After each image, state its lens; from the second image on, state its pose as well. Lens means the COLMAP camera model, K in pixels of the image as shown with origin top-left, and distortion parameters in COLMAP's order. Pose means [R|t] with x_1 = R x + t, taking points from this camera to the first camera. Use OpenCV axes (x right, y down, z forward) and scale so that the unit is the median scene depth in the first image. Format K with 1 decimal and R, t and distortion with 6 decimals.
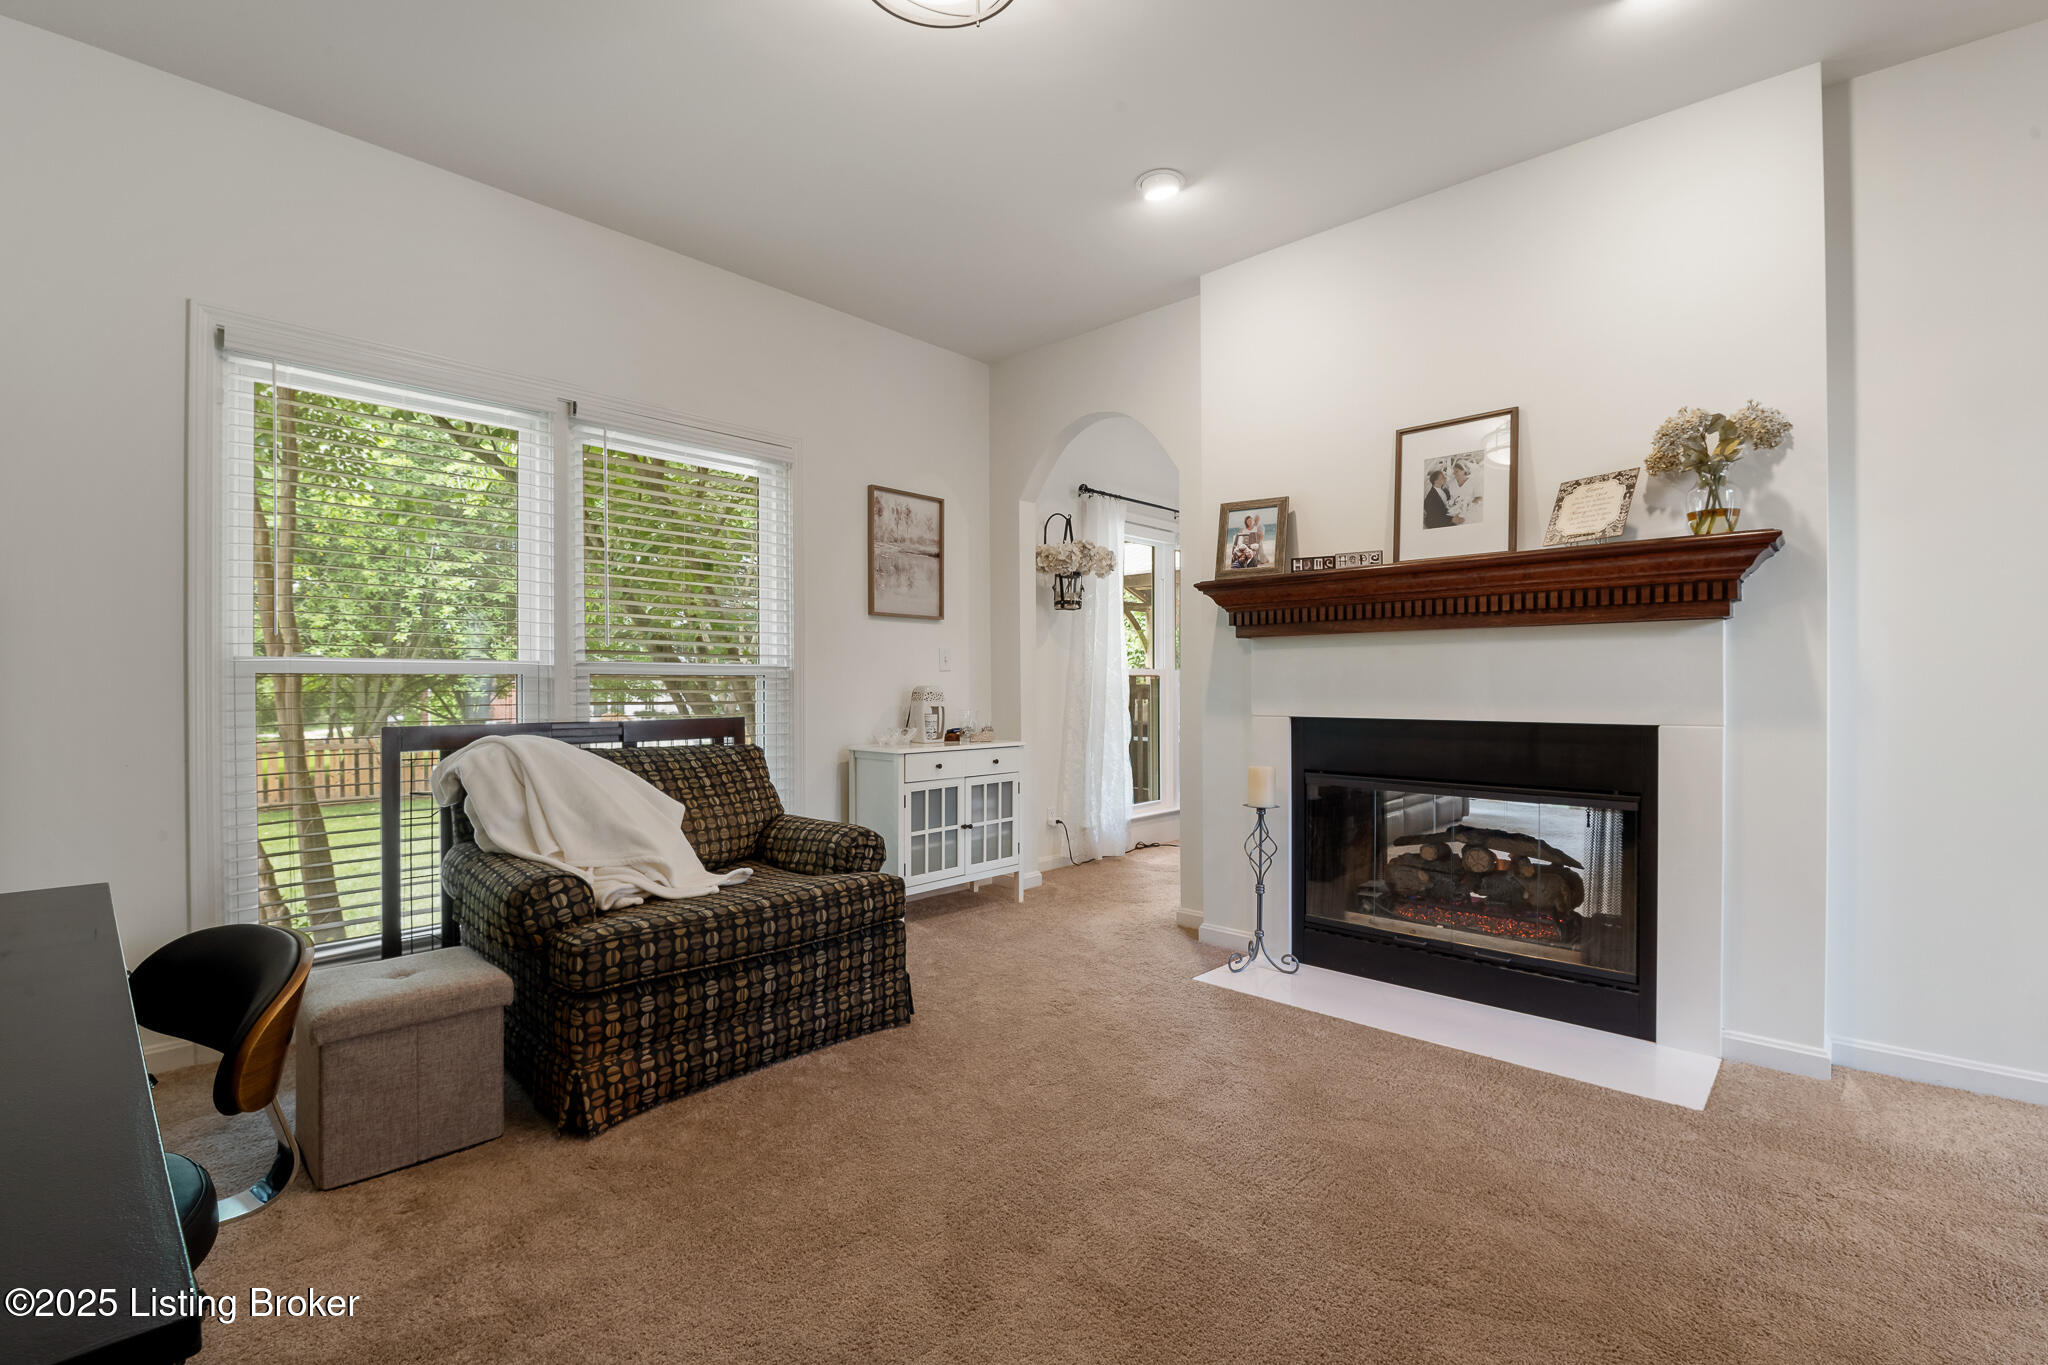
lens RADIAL K [[886.7, 0, 1022.5], [0, 886.7, 690.0], [0, 0, 1]] dist [-0.001390, -0.000125]
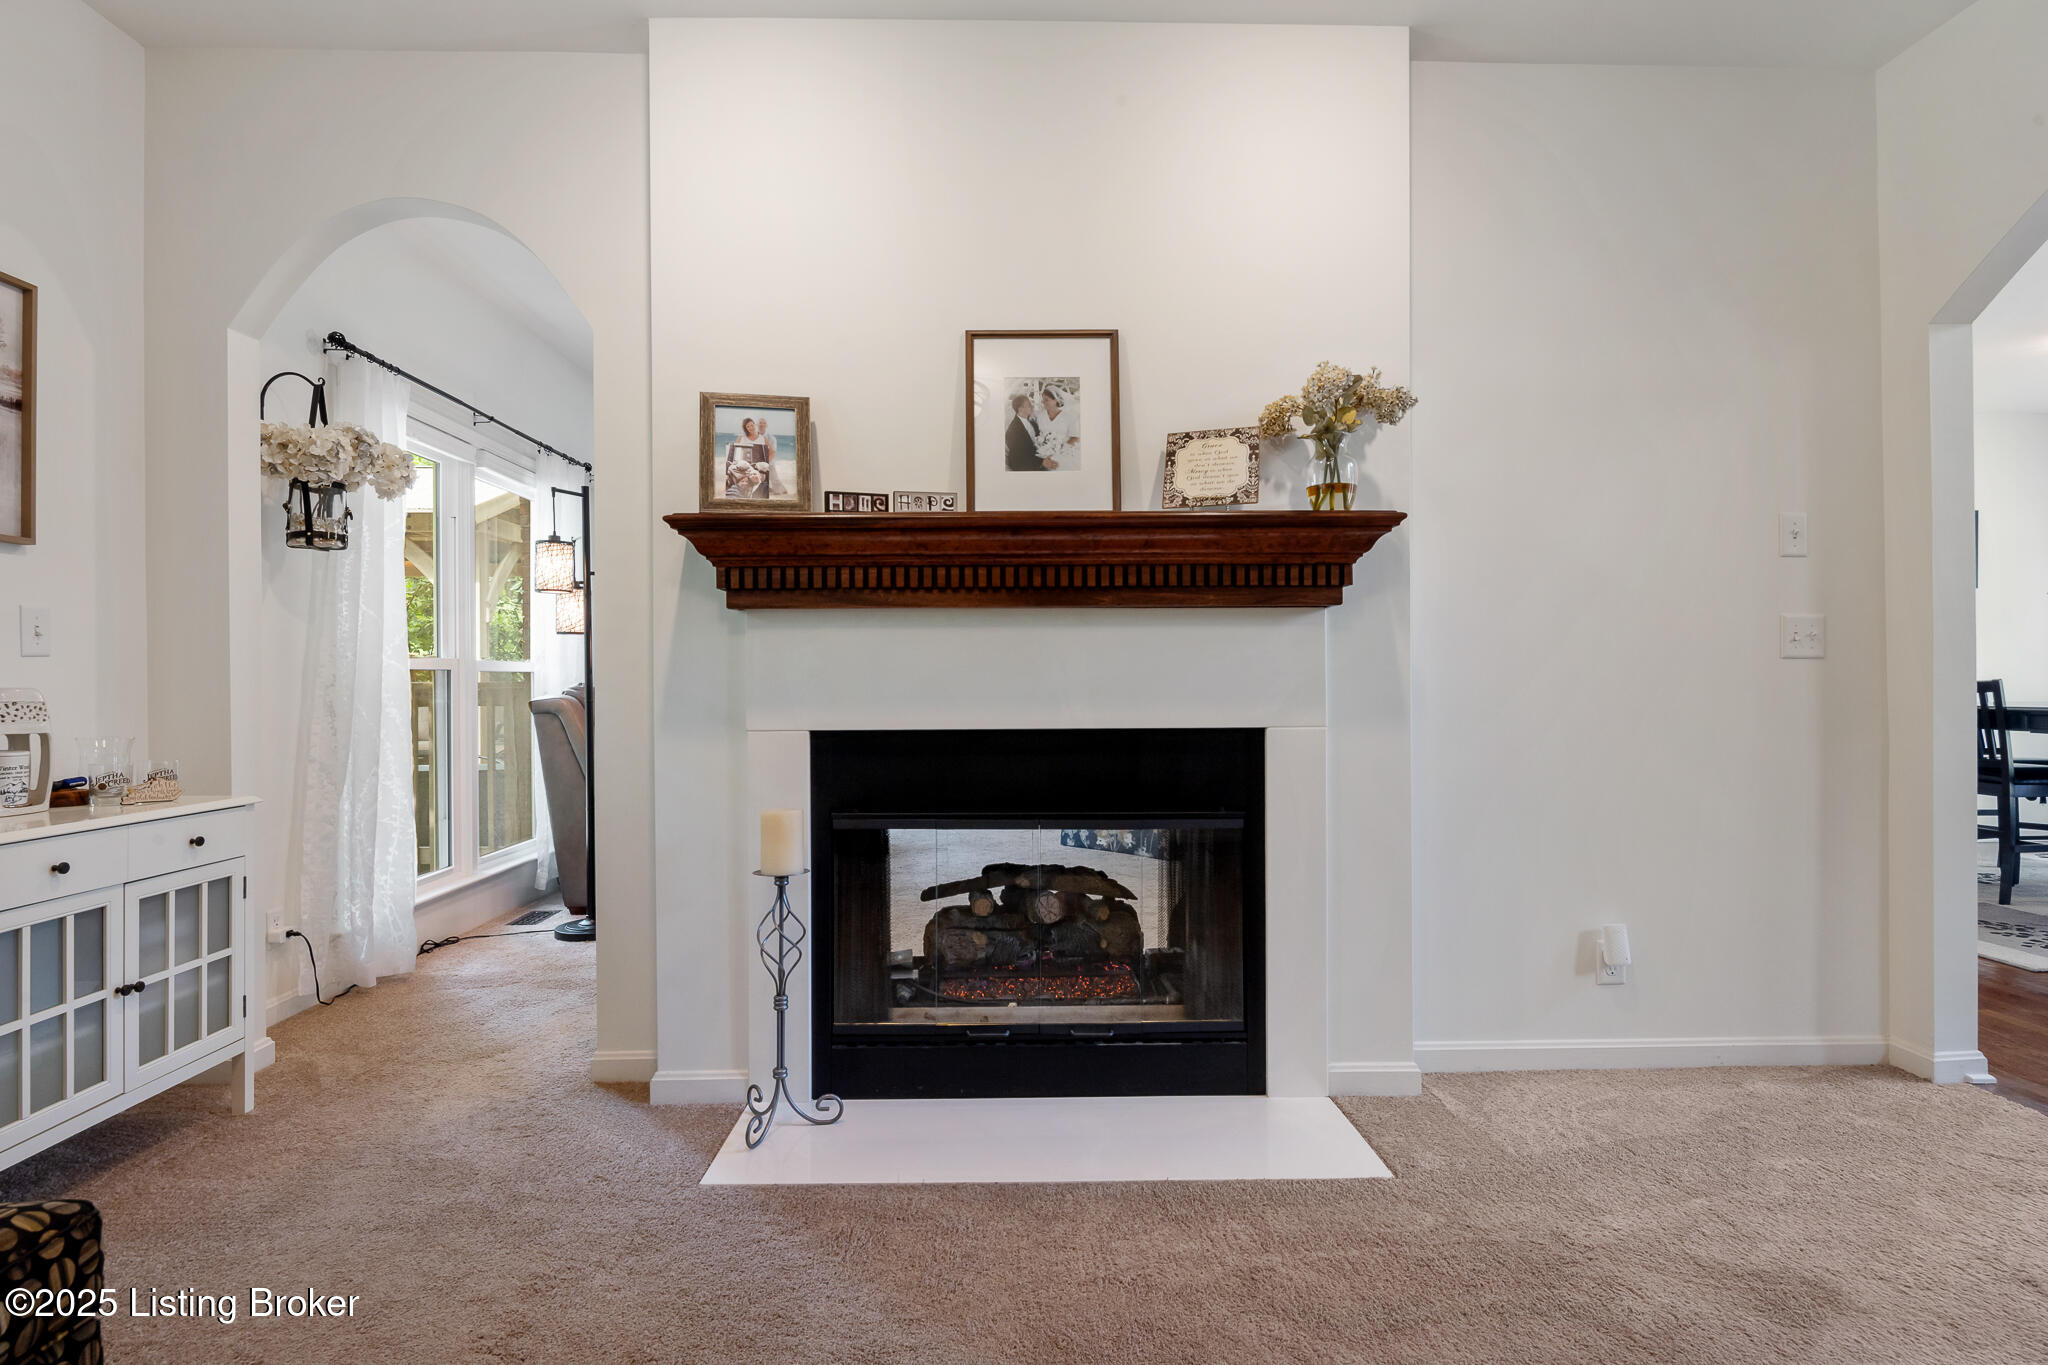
lens RADIAL K [[1042.5, 0, 1024.0], [0, 1042.5, 682.5], [0, 0, 1]] dist [0.024730, -0.021804]
pose [[0.722349, -0.002351, 0.691525, -0.124896], [0.007667, 0.999960, -0.004610, -0.001160], [-0.691486, 0.008632, 0.722338, 0.328381]]
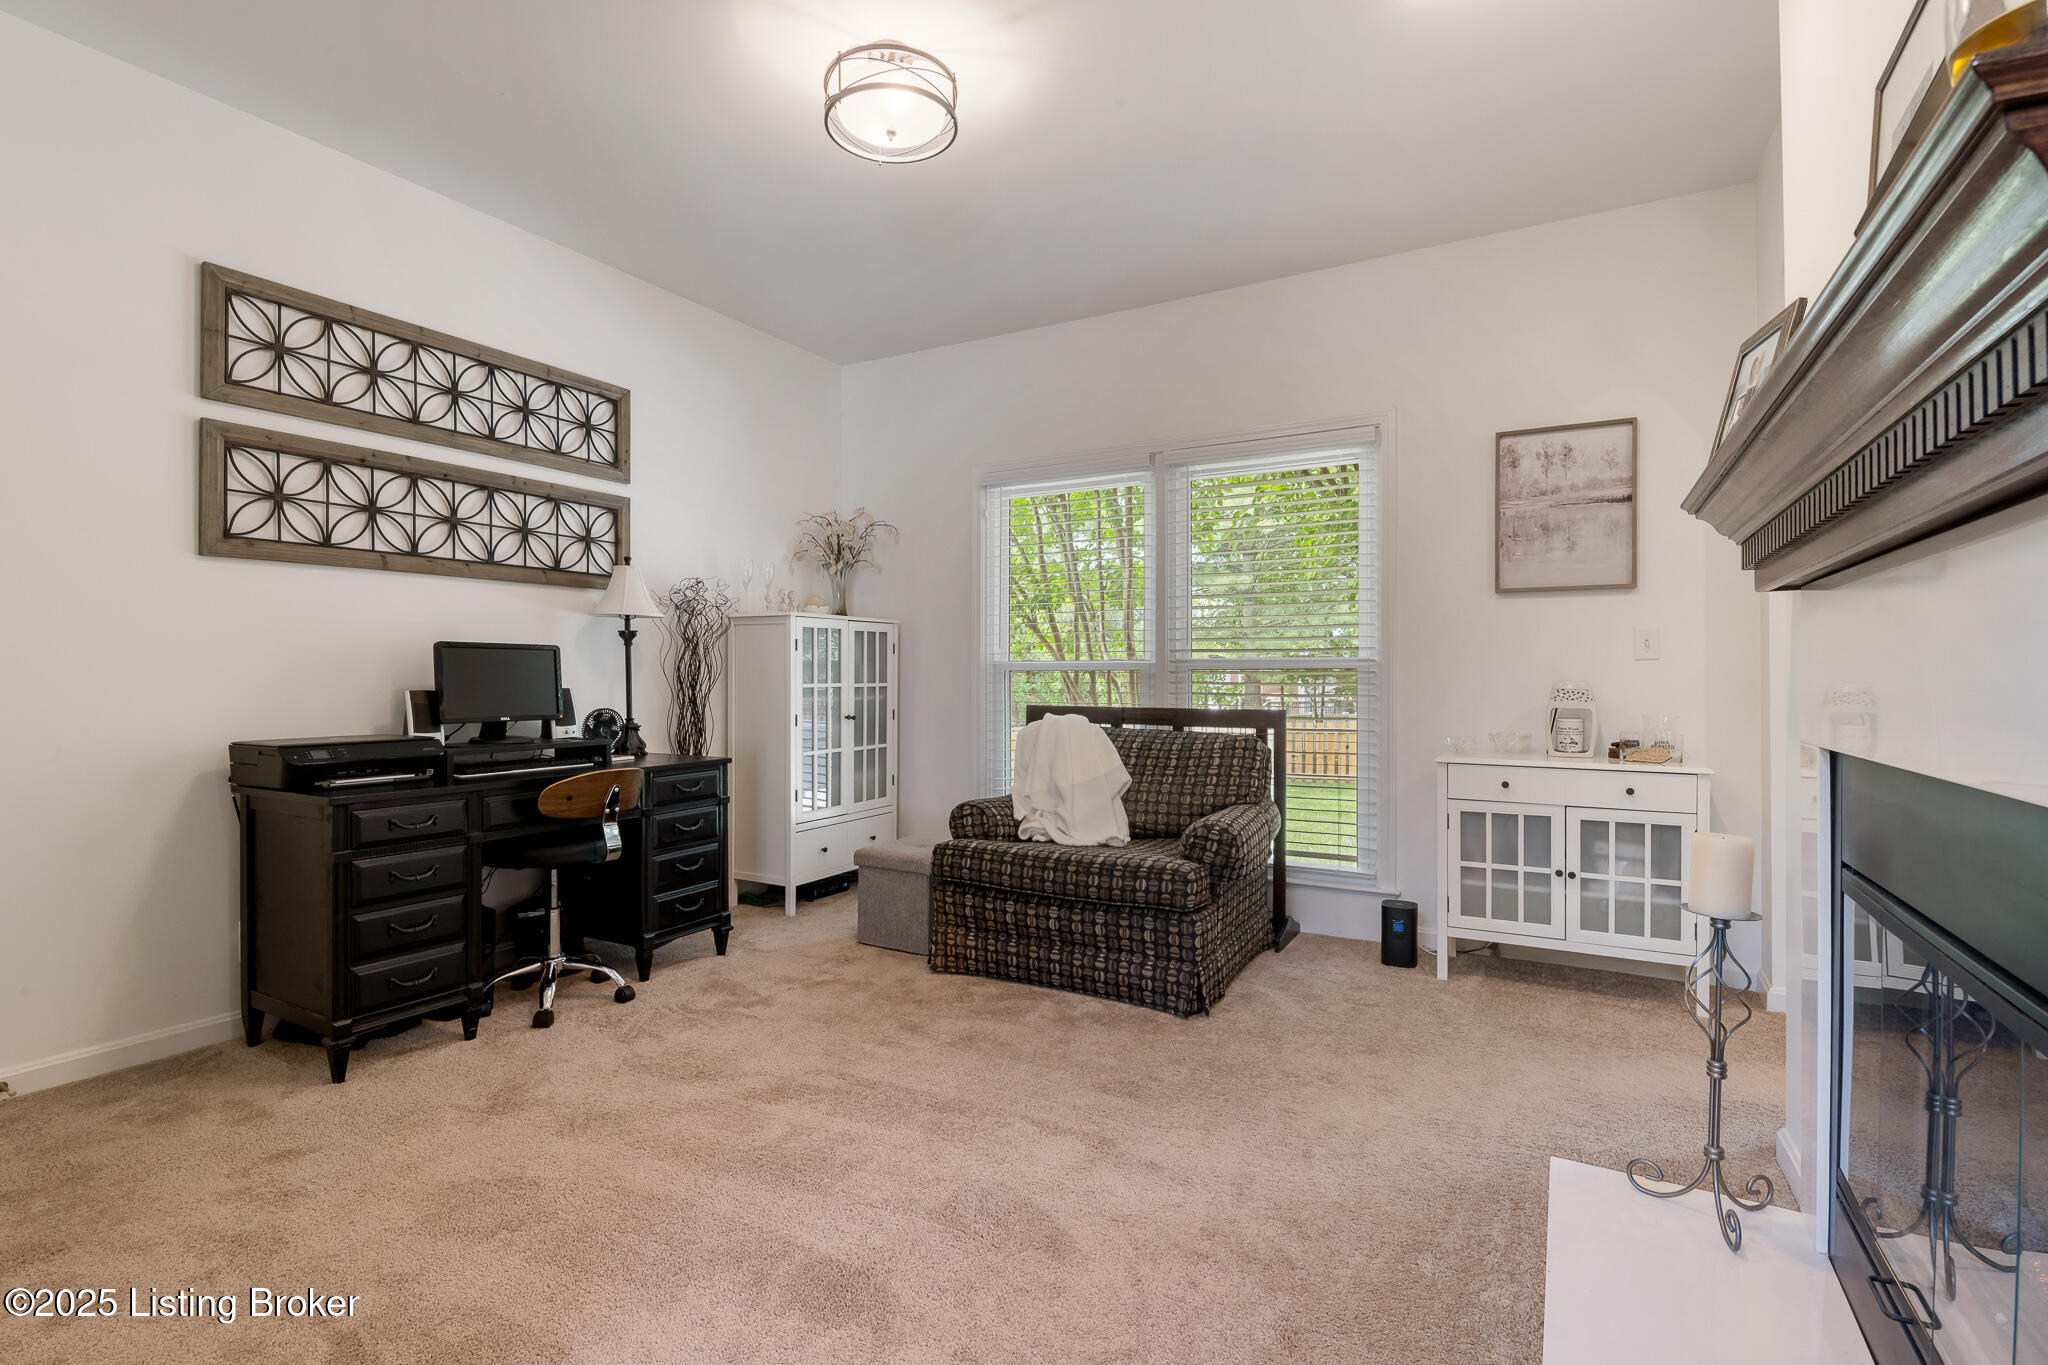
lens RADIAL K [[938.3, 0, 1024.0], [0, 938.3, 682.5], [0, 0, 1]] dist [-0.000097, -0.011347]
pose [[0.247601, 0.005718, -0.968845, 0.685952], [-0.007231, 0.999966, 0.004053, -0.003747], [0.968835, 0.006002, 0.247634, 0.452955]]
